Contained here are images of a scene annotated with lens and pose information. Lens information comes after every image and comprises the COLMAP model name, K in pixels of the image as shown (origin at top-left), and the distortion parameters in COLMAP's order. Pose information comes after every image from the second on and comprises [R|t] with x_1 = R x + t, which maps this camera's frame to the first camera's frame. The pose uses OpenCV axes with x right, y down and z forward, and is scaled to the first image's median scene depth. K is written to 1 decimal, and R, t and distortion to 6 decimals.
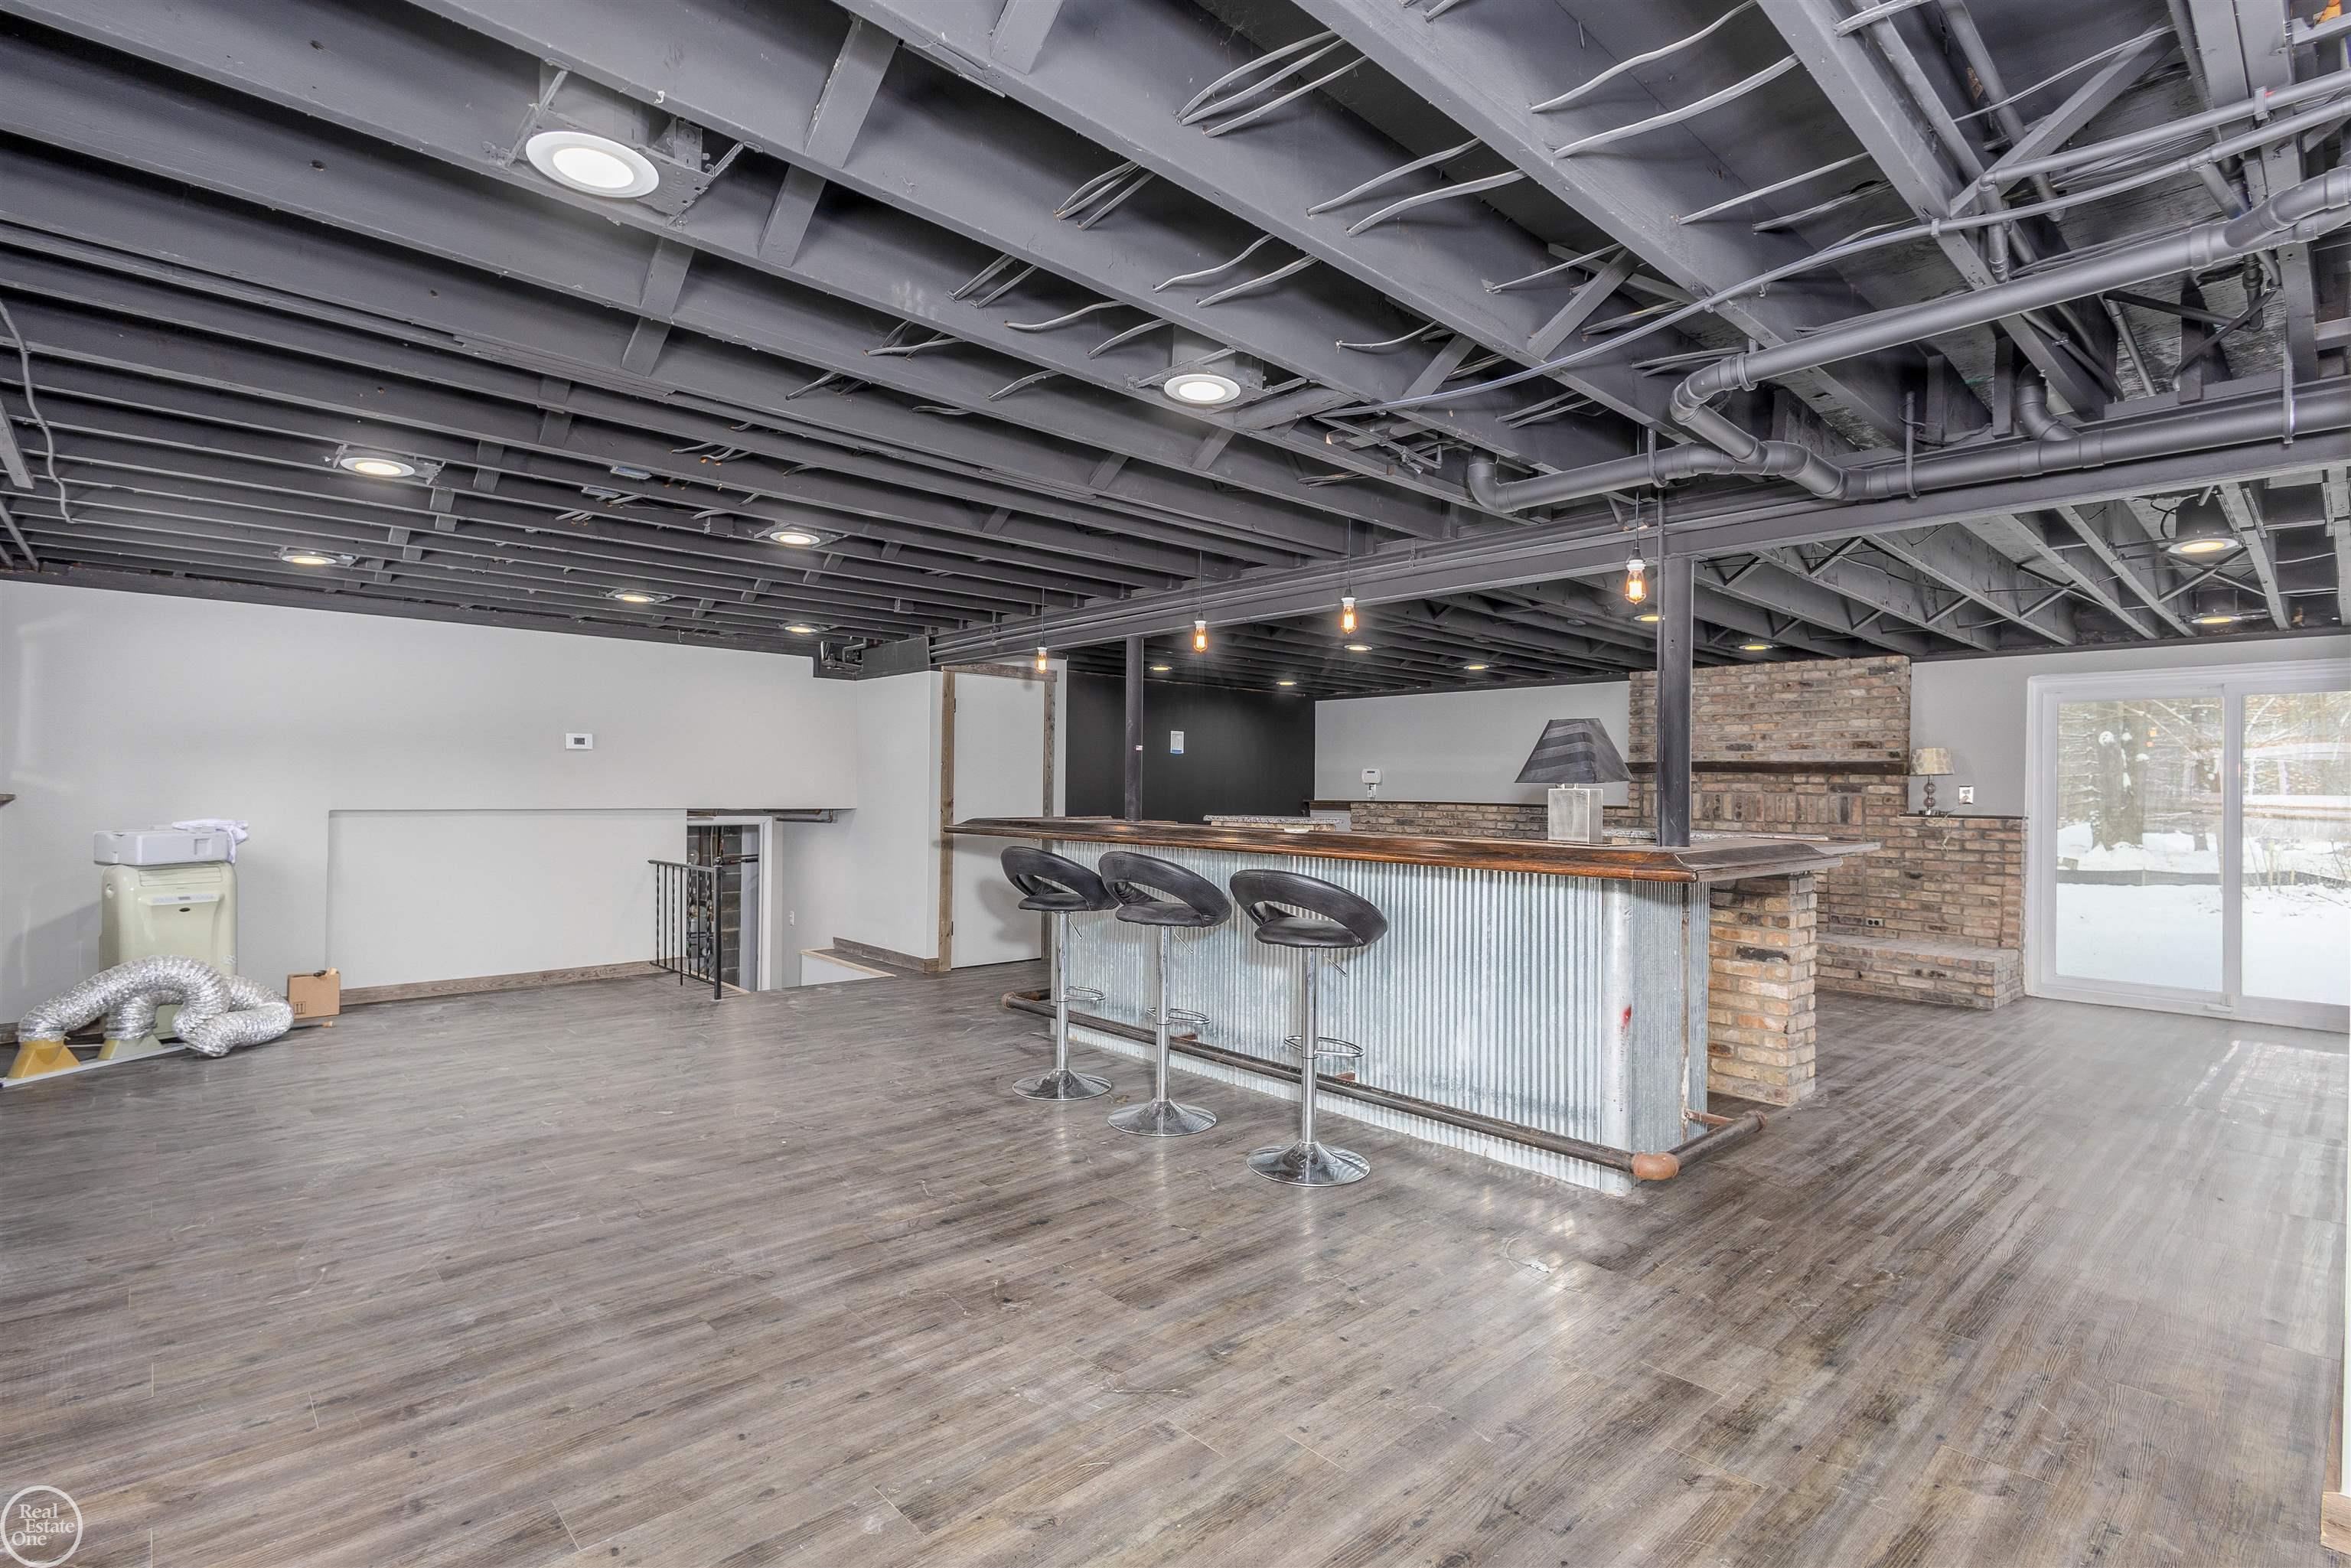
lens RADIAL K [[1110.9, 0, 1182.6], [0, 1110.9, 783.5], [0, 0, 1]] dist [0.017781, -0.001062]
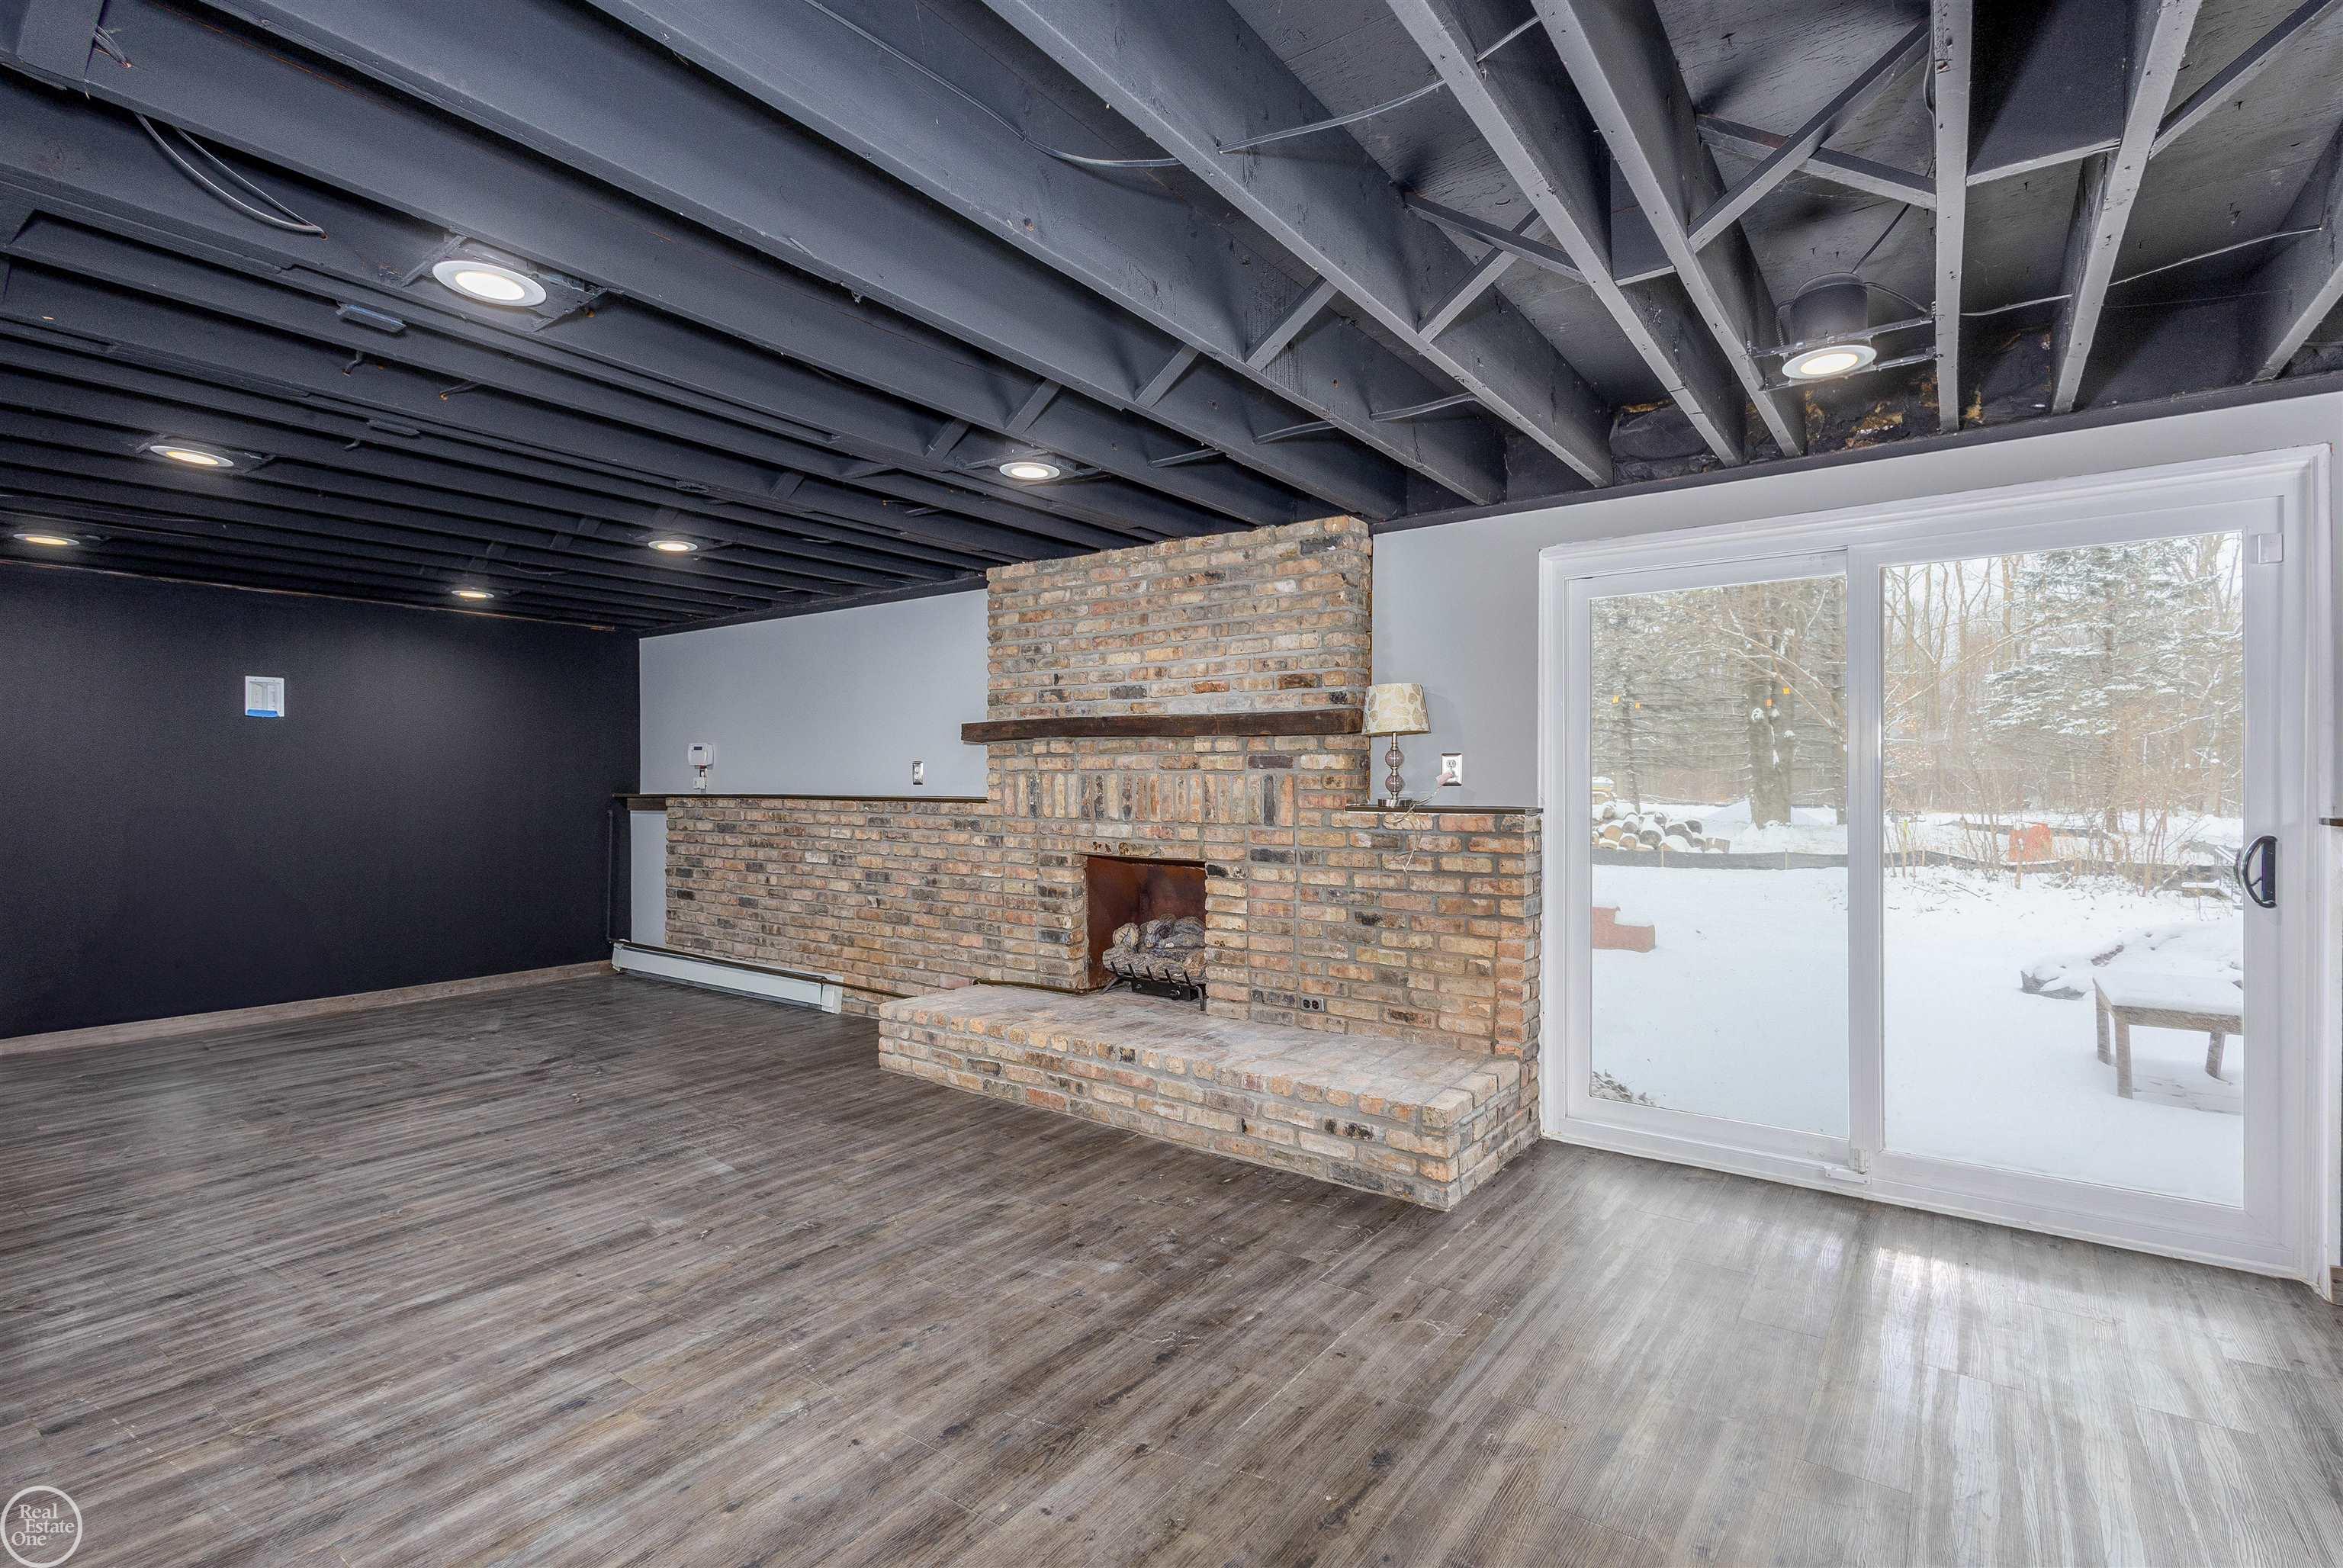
lens RADIAL K [[1107.1, 0, 1163.3], [0, 1107.1, 783.4], [0, 0, 1]] dist [0.017781, -0.001062]
pose [[0.982656, -0.014835, 0.184845, 0.447474], [0.013216, 0.999863, 0.009988, 0.009491], [-0.184968, -0.007372, 0.982717, 0.479044]]
